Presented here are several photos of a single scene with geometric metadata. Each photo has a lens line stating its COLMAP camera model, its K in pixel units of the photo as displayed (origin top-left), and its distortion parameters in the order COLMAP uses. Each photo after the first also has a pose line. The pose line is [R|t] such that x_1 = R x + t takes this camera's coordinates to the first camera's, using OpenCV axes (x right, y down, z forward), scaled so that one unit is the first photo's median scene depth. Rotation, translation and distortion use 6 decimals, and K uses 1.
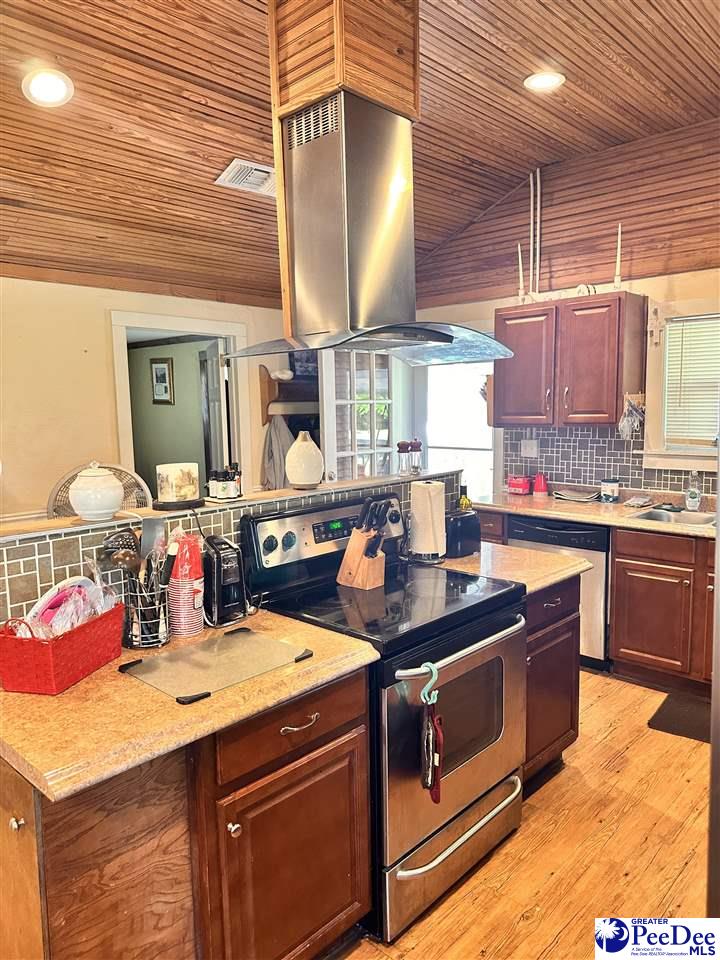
lens RADIAL K [[684.0, 0, 365.7], [0, 684.0, 487.5], [0, 0, 1]] dist [0.035028, -0.038925]
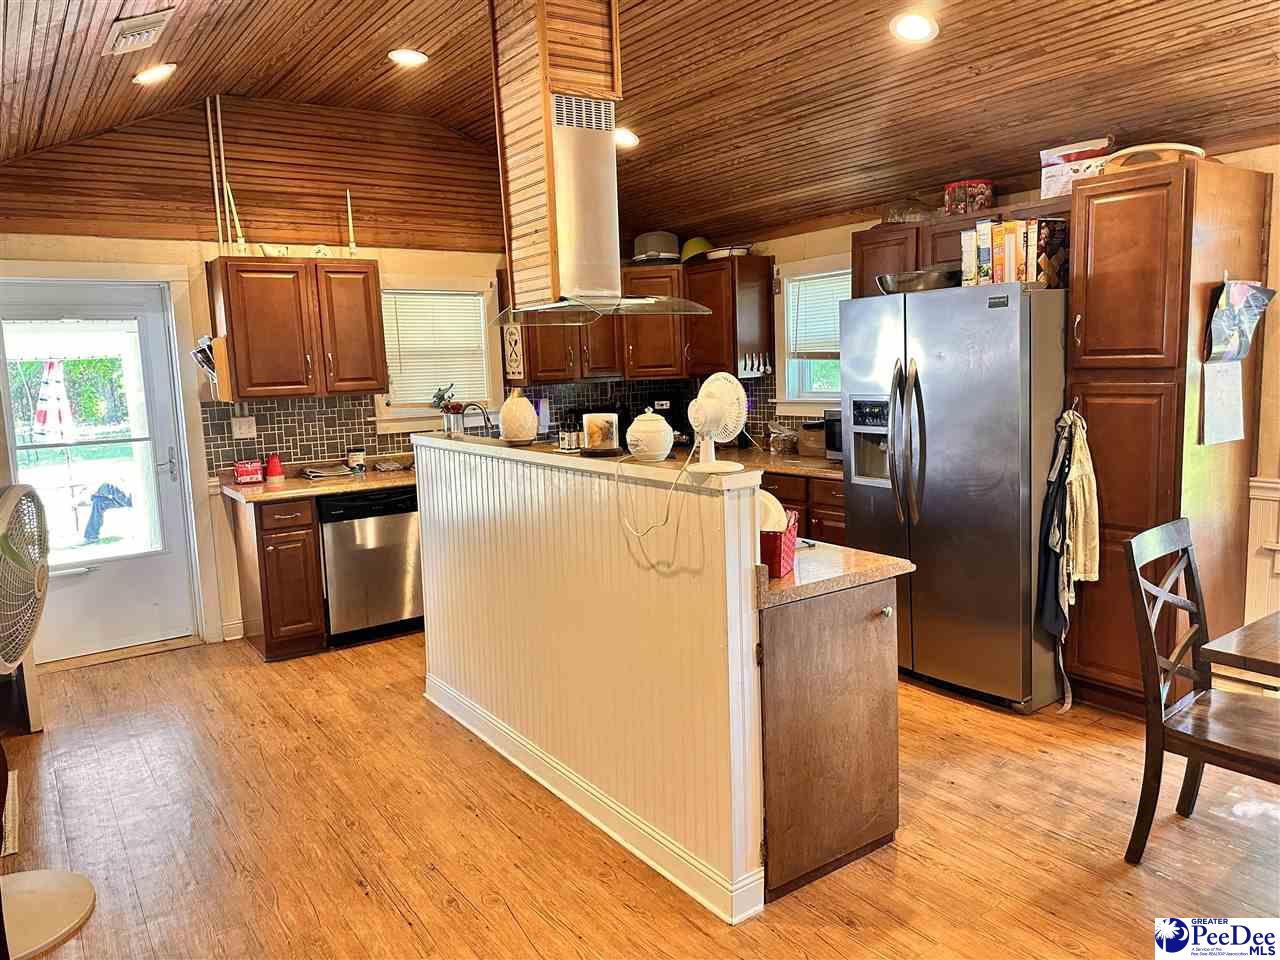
lens RADIAL K [[911.9, 0, 638.0], [0, 911.9, 473.7], [0, 0, 1]] dist [0.035028, -0.038925]
pose [[0.220060, -0.114426, 0.968752, -0.777134], [0.152005, 0.984988, 0.081815, -0.021535], [-0.963570, 0.129251, 0.234150, 0.304596]]
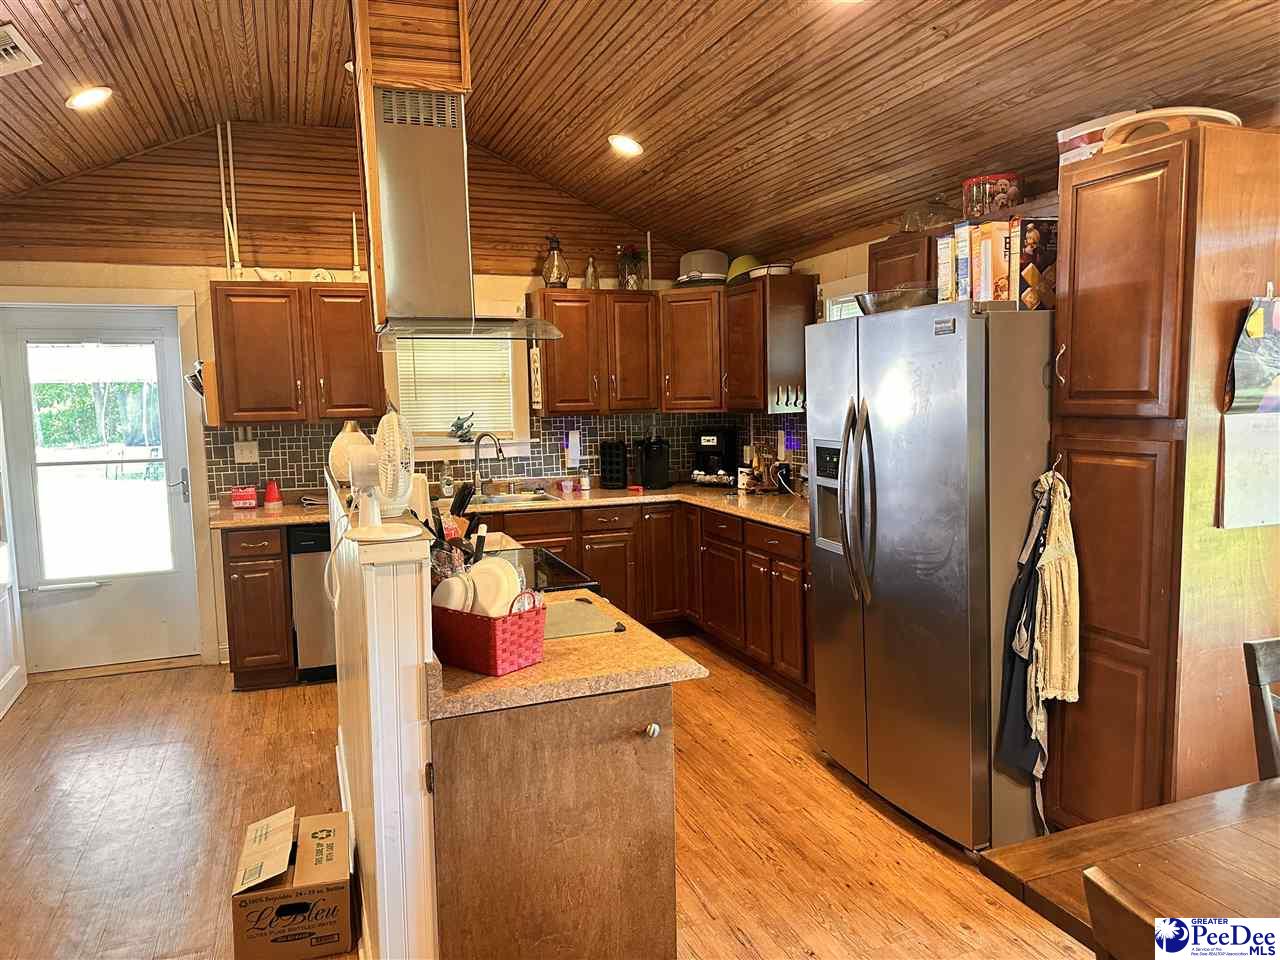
lens RADIAL K [[911.9, 0, 644.6], [0, 911.9, 487.2], [0, 0, 1]] dist [0.035028, -0.038925]
pose [[0.451666, -0.087058, 0.887929, -0.560338], [0.121457, 0.991963, 0.035475, 0.004432], [-0.883881, 0.091822, 0.458610, 0.073732]]
